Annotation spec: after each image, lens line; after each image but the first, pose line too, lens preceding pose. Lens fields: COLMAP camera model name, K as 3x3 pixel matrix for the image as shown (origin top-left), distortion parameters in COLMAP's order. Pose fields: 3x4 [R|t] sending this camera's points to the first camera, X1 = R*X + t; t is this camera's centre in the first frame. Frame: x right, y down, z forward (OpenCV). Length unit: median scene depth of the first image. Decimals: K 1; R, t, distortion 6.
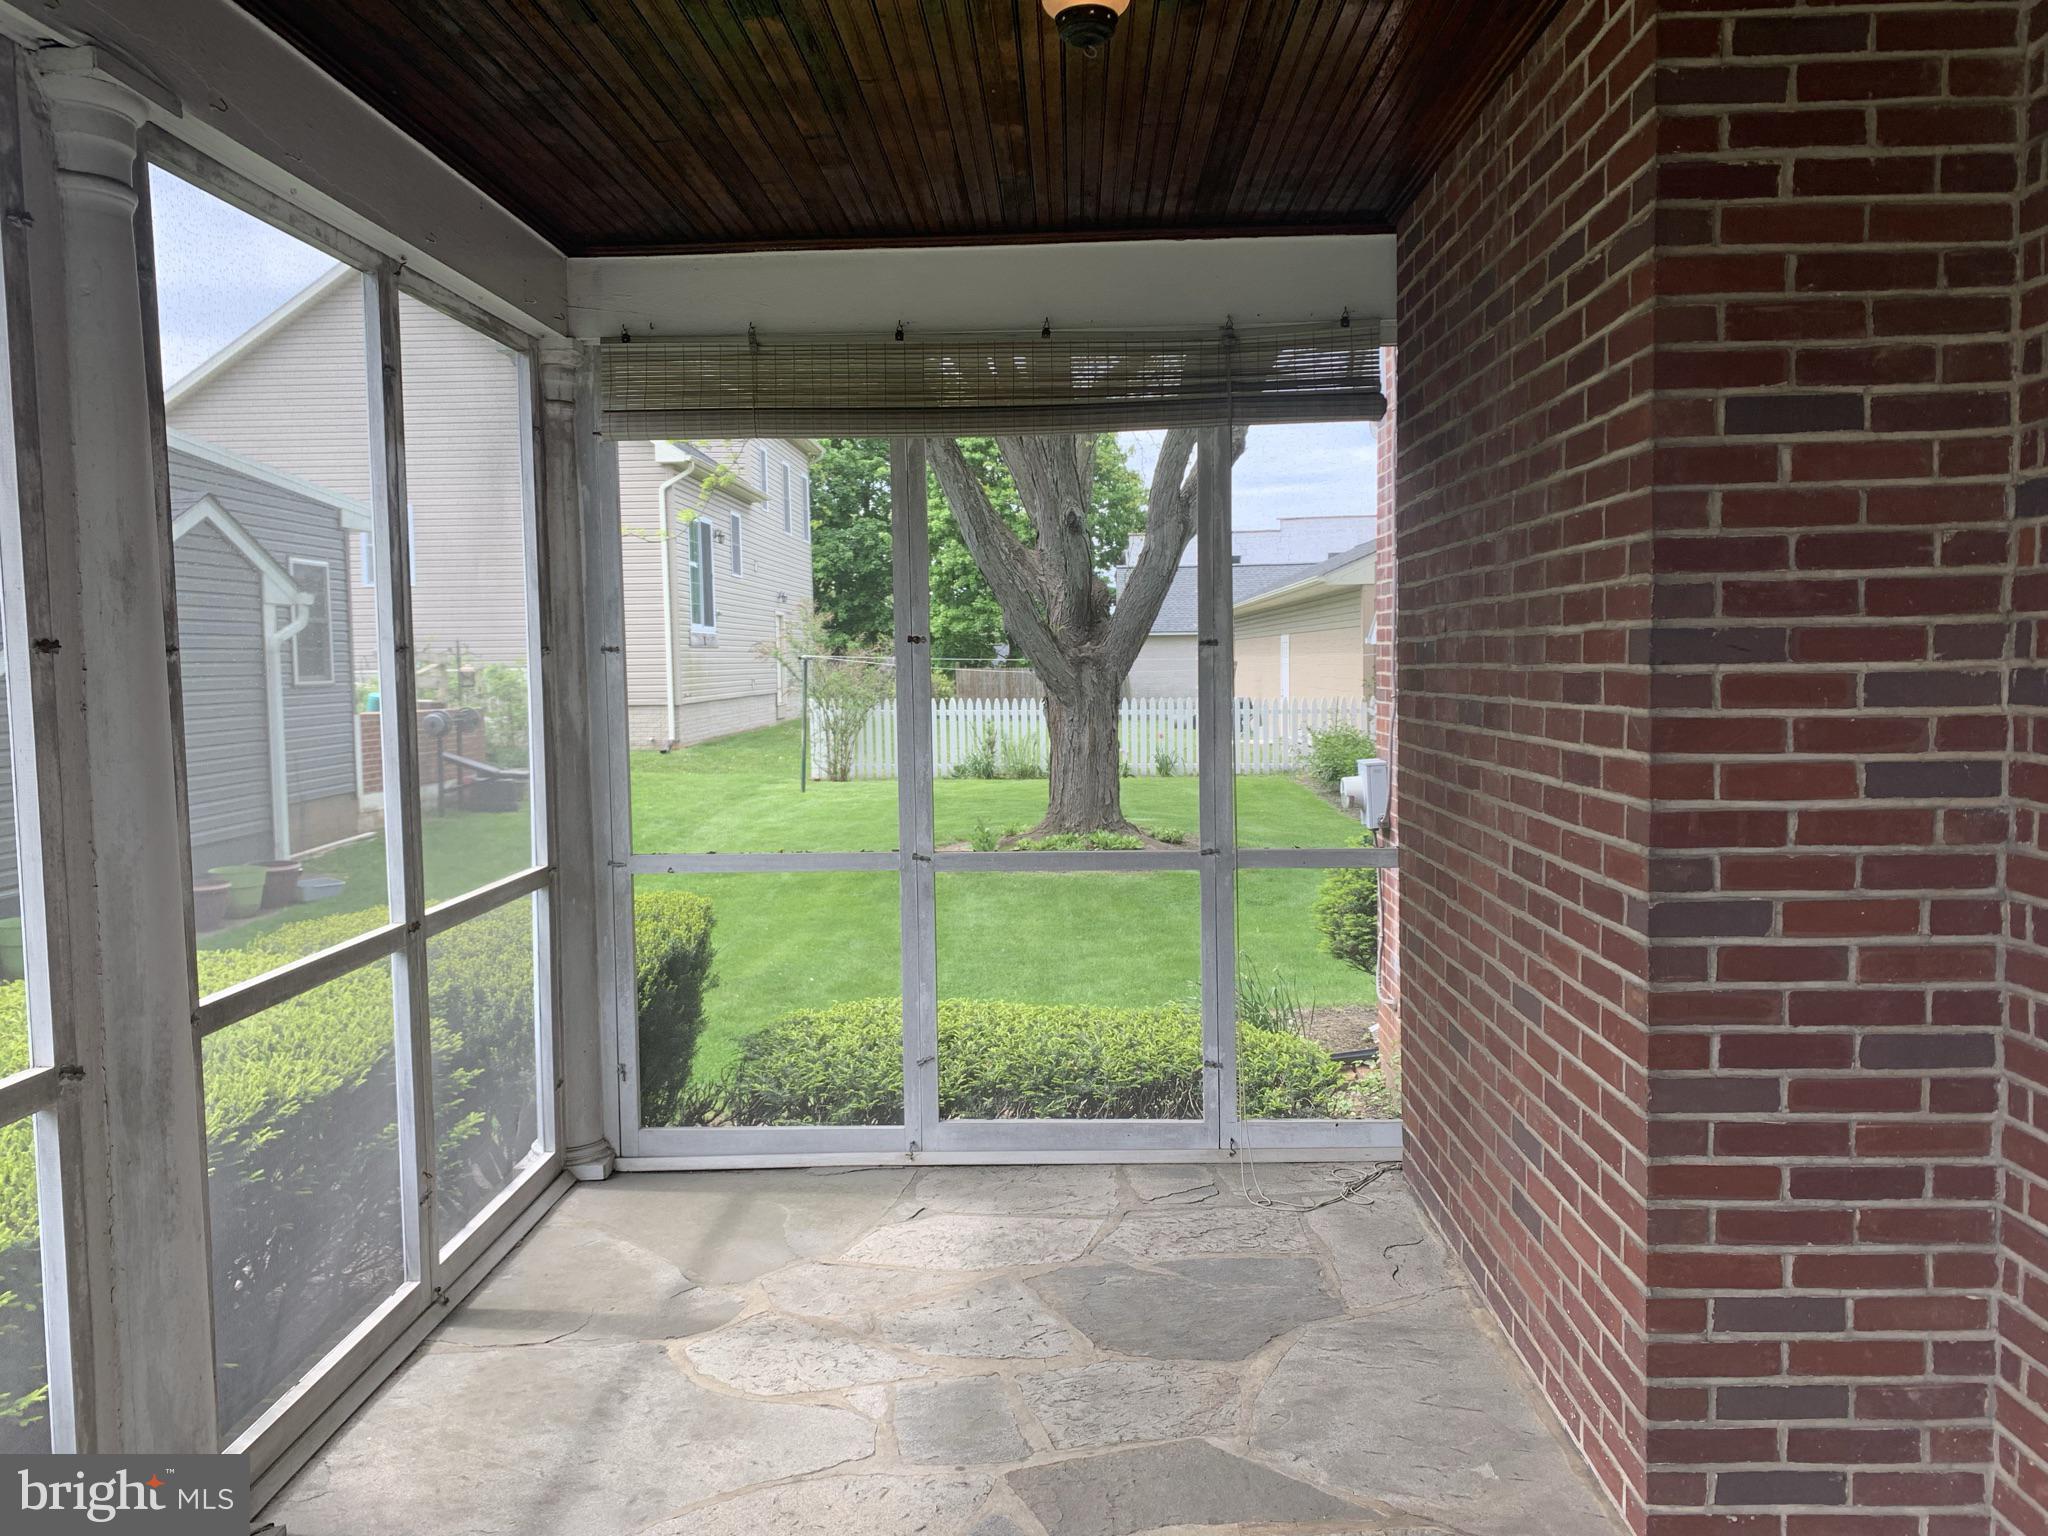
lens RADIAL K [[1509.0, 0, 1020.5], [0, 1509.0, 754.4], [0, 0, 1]] dist [0.080085, -0.140256]
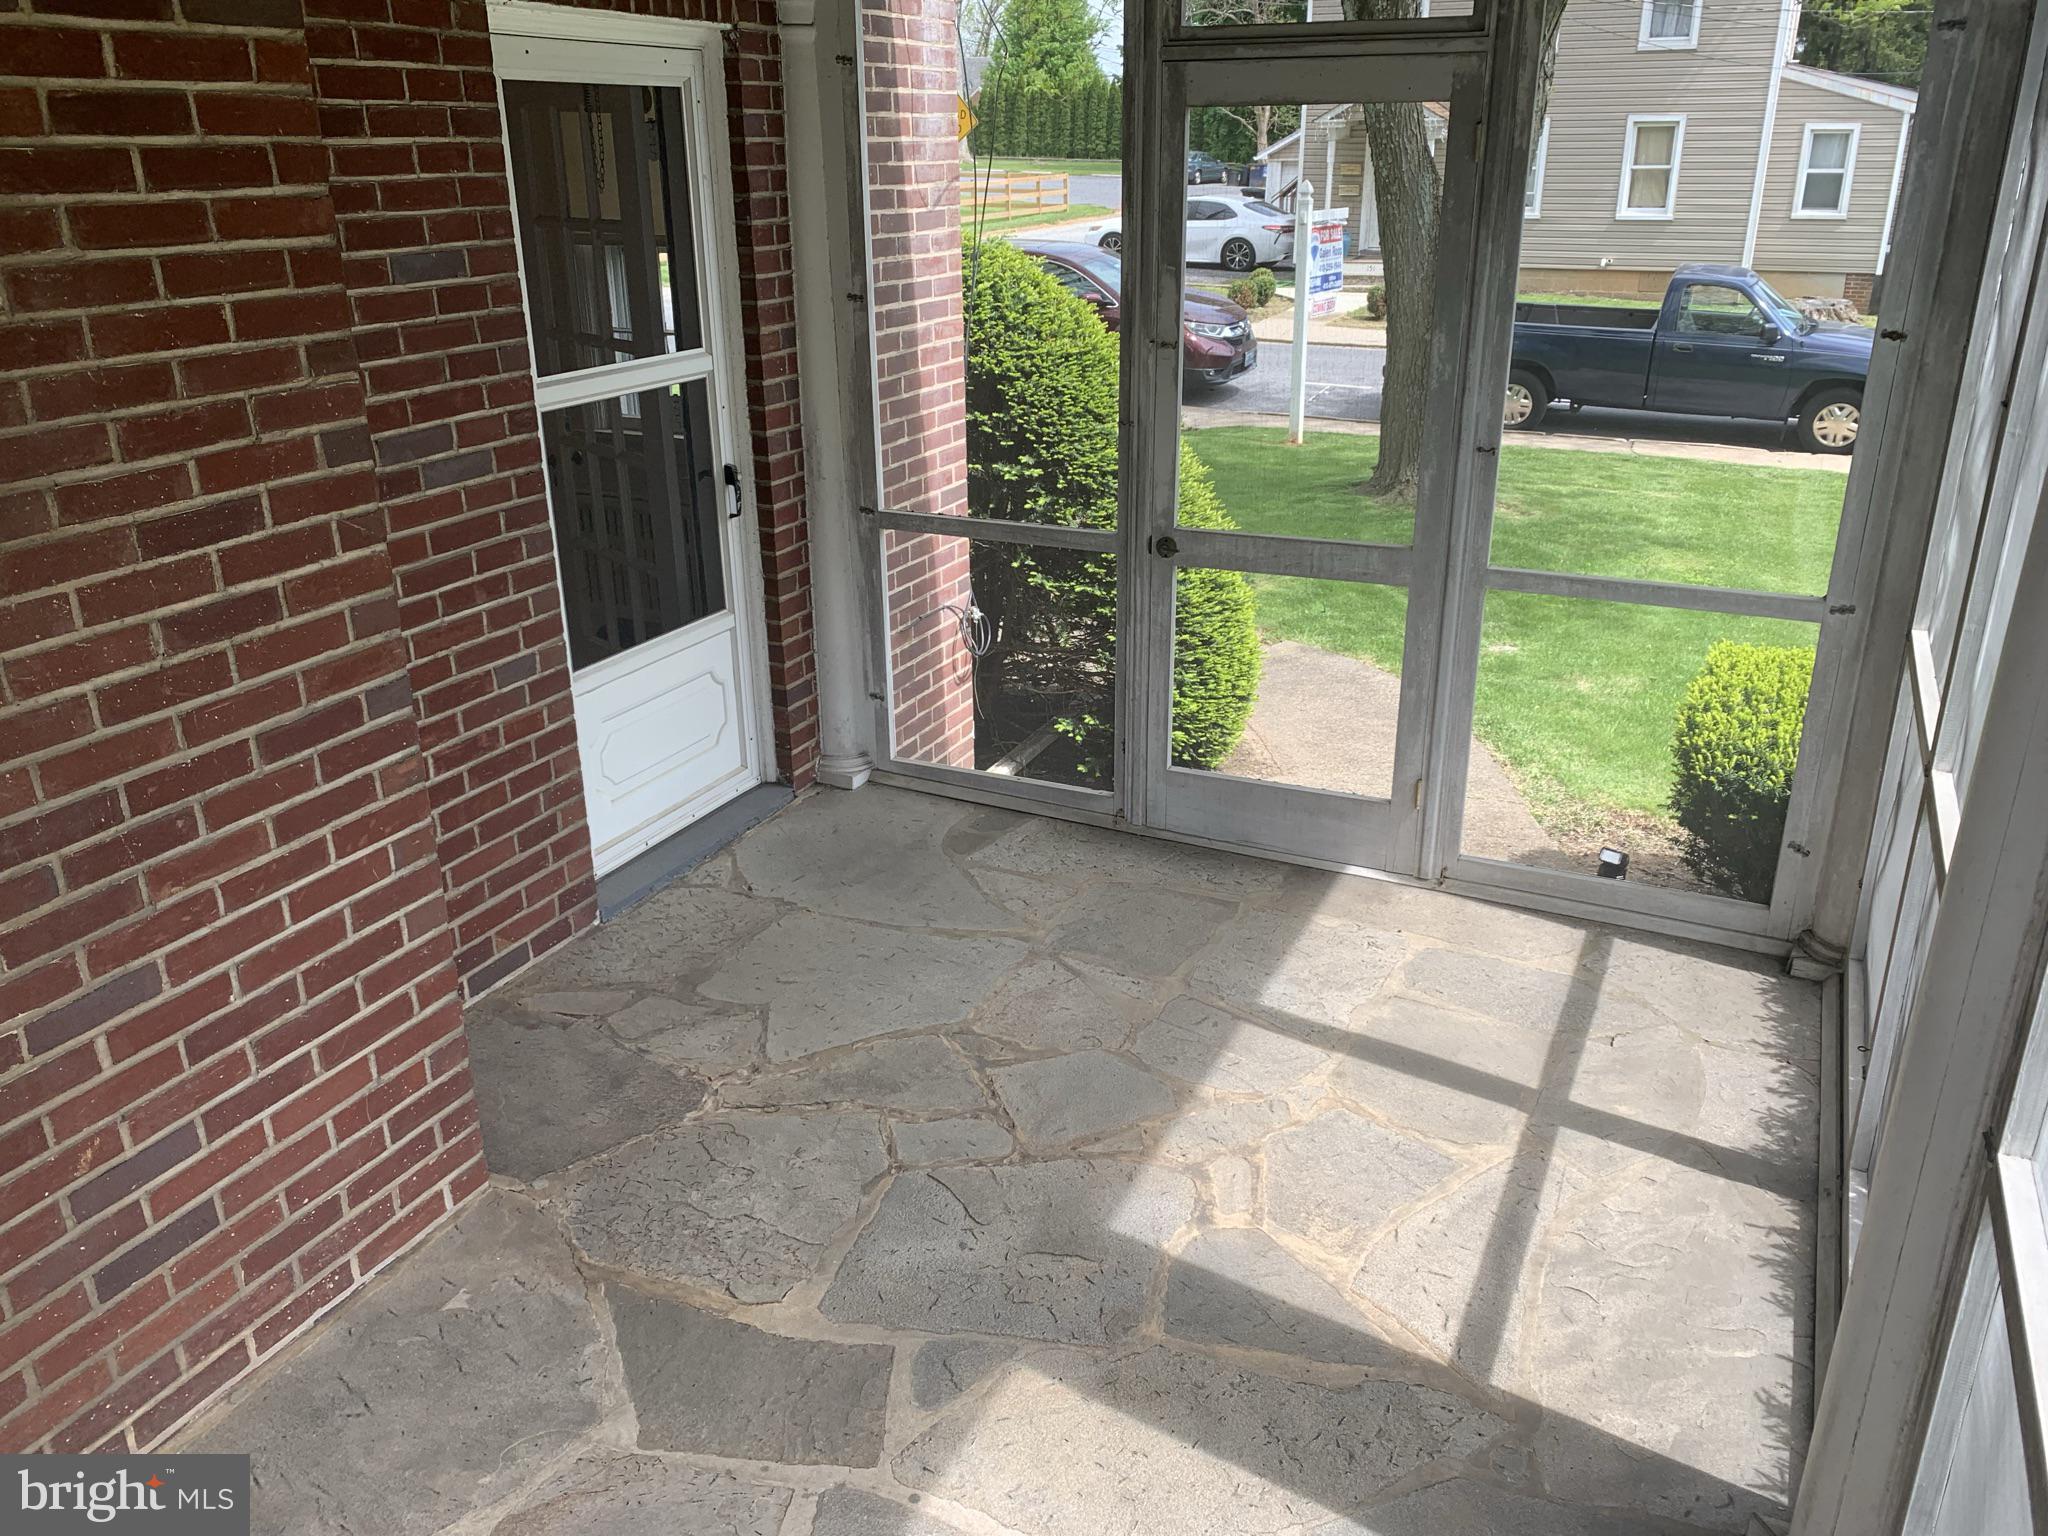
lens RADIAL K [[1509.0, 0, 1020.5], [0, 1509.0, 754.4], [0, 0, 1]] dist [0.080085, -0.140256]
pose [[-0.908645, -0.129827, 0.396875, -0.376844], [0.052911, 0.906981, 0.417835, -0.250592], [-0.414204, 0.400663, -0.817254, 1.517755]]
